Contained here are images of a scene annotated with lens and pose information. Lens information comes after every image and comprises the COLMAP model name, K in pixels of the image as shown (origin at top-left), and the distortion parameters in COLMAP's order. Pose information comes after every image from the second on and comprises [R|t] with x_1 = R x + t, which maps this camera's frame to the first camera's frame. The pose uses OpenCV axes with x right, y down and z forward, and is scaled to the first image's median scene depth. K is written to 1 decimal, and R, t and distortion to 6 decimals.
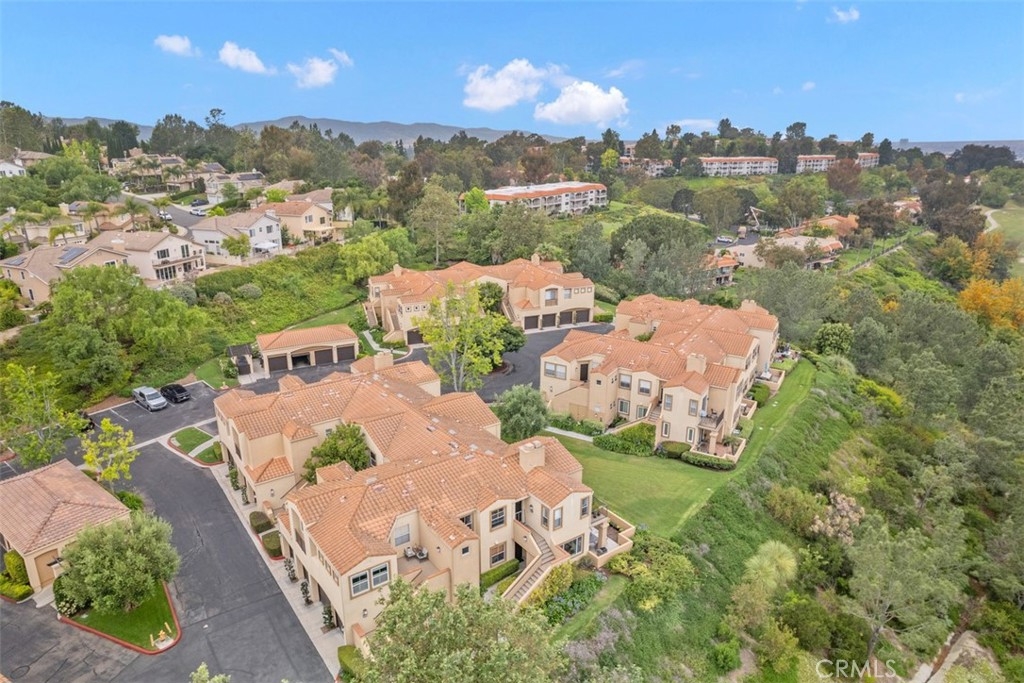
lens RADIAL K [[656.5, 0, 506.8], [0, 656.5, 338.7], [0, 0, 1]] dist [-0.080219, 0.071458]
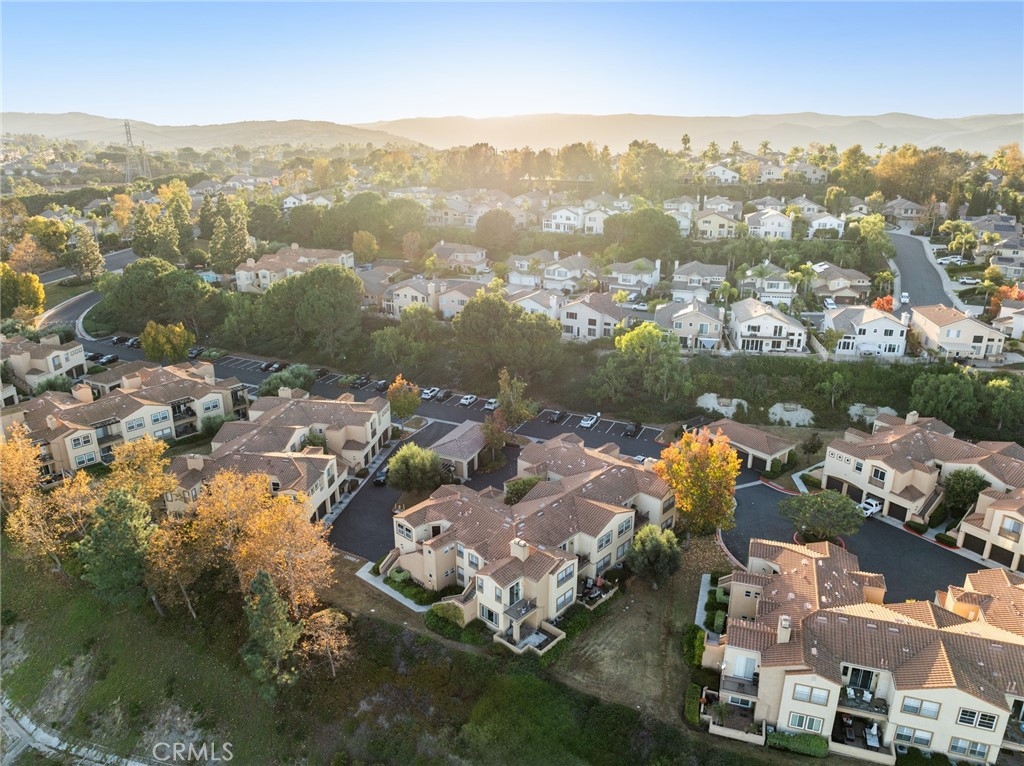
lens RADIAL K [[729.4, 0, 512.0], [0, 729.4, 383.0], [0, 0, 1]] dist [-0.047006, 0.000328]
pose [[0.211364, 0.331323, -0.919538, 0.616102], [-0.300207, 0.917324, 0.261520, -0.248801], [0.930162, 0.220776, 0.293354, 0.214596]]
